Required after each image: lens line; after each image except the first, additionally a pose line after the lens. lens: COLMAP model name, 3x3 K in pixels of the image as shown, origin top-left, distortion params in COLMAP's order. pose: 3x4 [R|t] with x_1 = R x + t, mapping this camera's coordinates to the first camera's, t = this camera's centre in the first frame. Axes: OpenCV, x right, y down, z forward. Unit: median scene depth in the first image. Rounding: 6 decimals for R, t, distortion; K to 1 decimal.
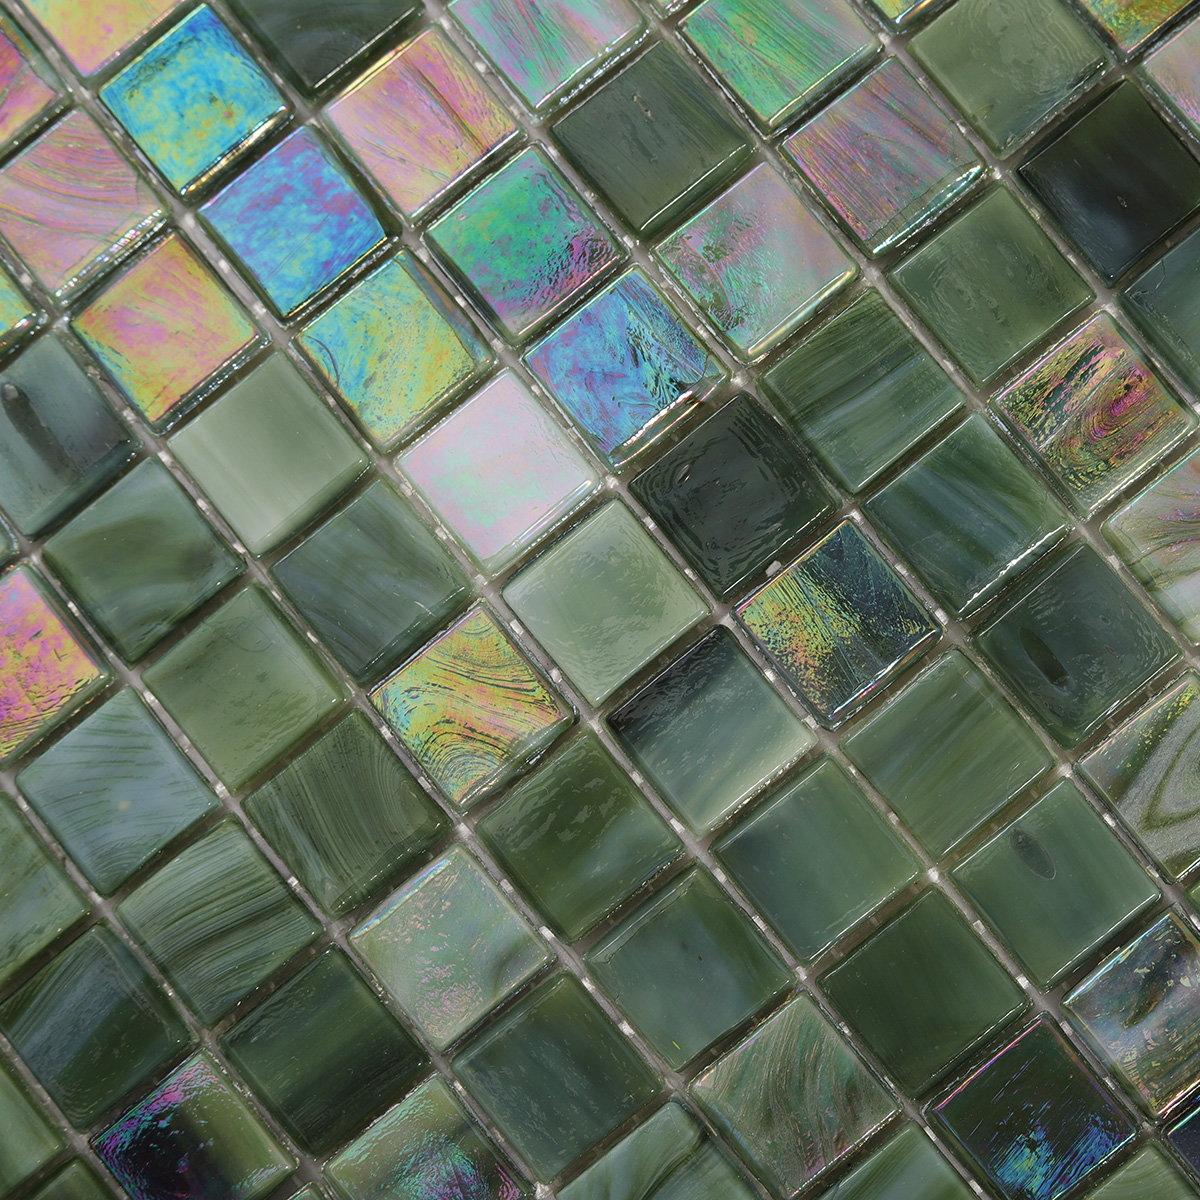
lens RADIAL K [[4253.0, 0, 600.0], [0, 4253.0, 600.0], [0, 0, 1]] dist [-0.234172, -1.241042]
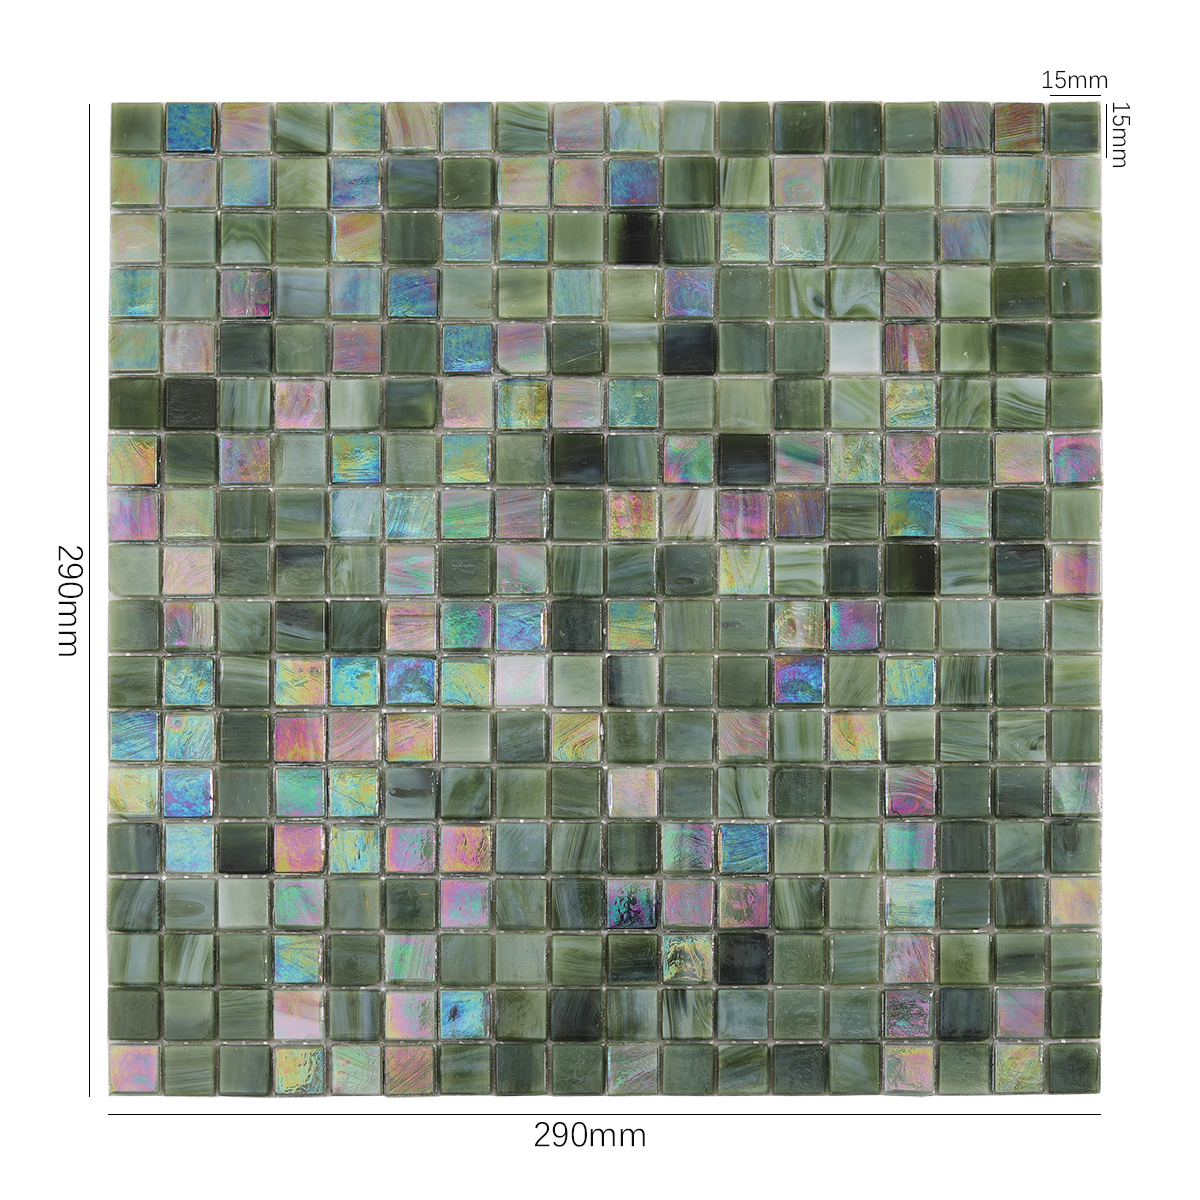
lens RADIAL K [[4253.0, 0, 600.0], [0, 4253.0, 600.0], [0, 0, 1]] dist [-0.234172, -1.241042]
pose [[0.637386, -0.767107, 0.072703, -0.162001], [0.769287, 0.638895, -0.003192, -0.014294], [-0.044001, 0.057964, 0.997349, -1.989066]]
